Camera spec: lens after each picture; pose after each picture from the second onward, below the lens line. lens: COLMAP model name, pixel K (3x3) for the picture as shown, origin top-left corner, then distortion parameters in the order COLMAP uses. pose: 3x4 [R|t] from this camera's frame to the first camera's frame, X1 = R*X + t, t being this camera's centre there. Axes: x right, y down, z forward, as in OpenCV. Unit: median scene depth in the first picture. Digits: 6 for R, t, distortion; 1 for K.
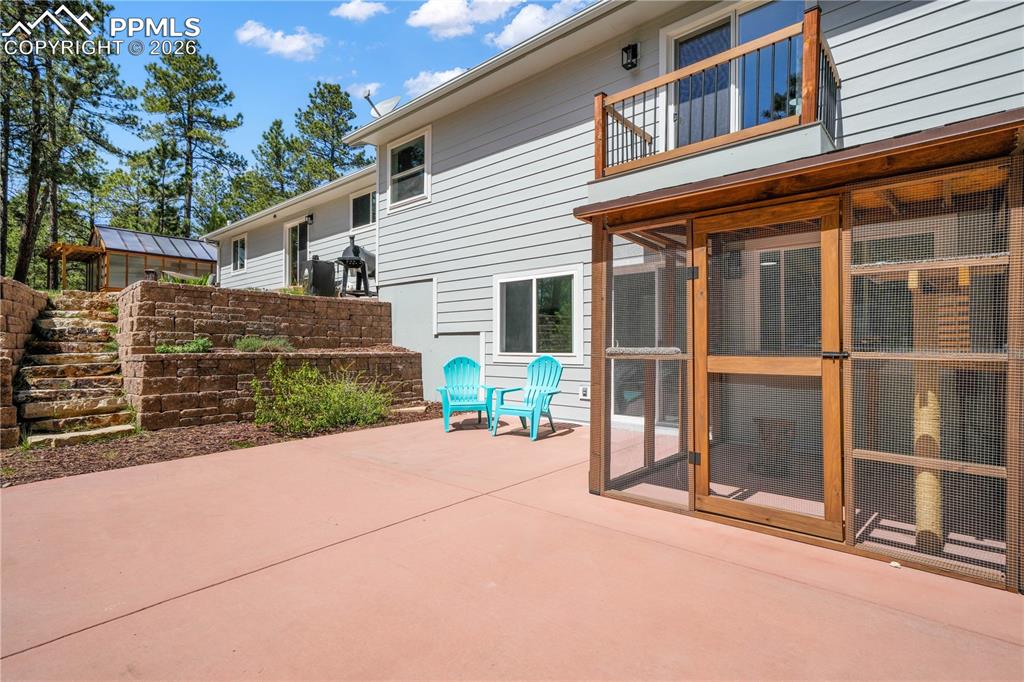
lens RADIAL K [[496.1, 0, 512.0], [0, 496.1, 341.0], [0, 0, 1]] dist [-0.000894, 0.000101]
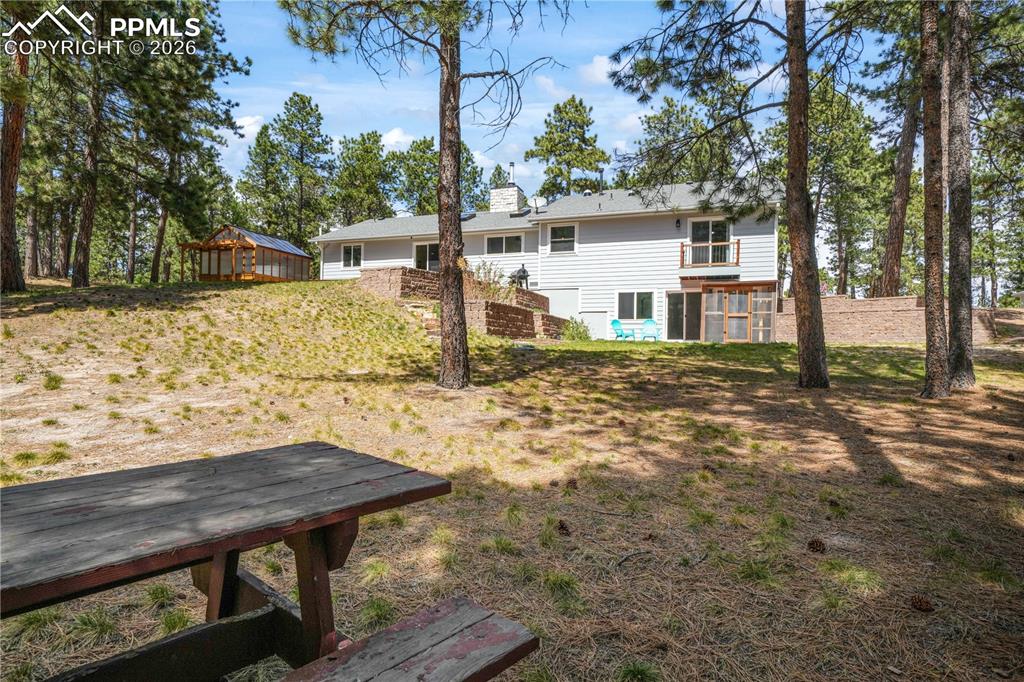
lens RADIAL K [[576.5, 0, 512.0], [0, 576.5, 341.0], [0, 0, 1]] dist [0.000084, 0.000119]
pose [[0.932426, 0.023145, 0.360619, -1.203897], [-0.019761, 0.999719, -0.013068, 0.137476], [-0.360820, 0.005058, 0.932622, -1.189717]]
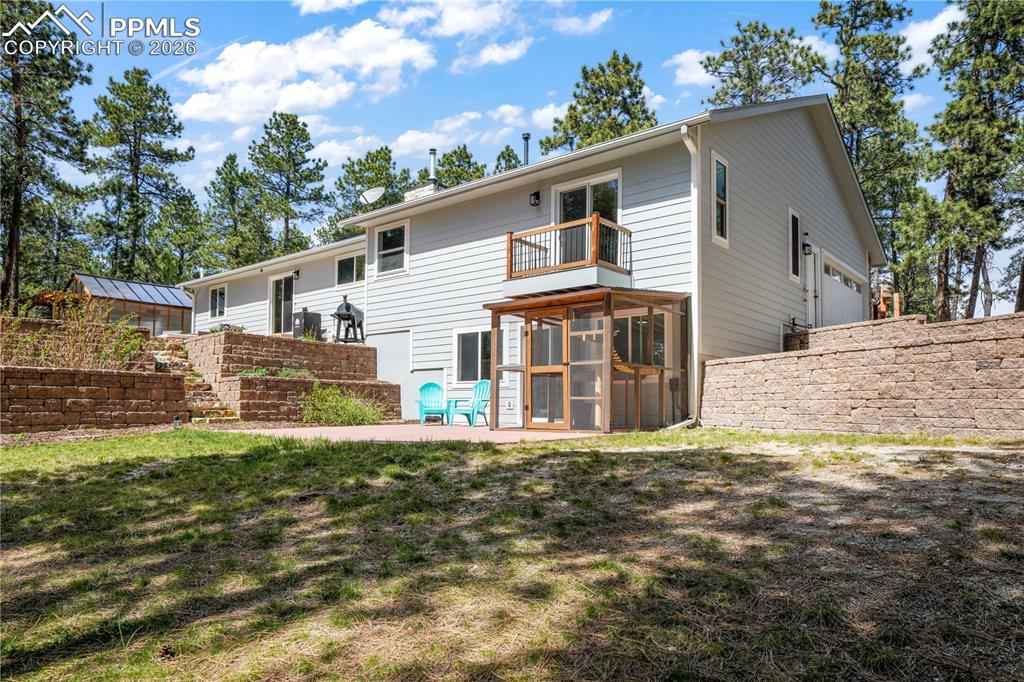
lens RADIAL K [[655.2, 0, 510.9], [0, 655.2, 383.5], [0, 0, 1]] dist [0.003281, 0.000688]
pose [[0.999563, 0.005524, 0.029055, 0.057649], [-0.004614, 0.999500, -0.031277, 0.065628], [-0.029214, 0.031129, 0.999088, -0.689641]]
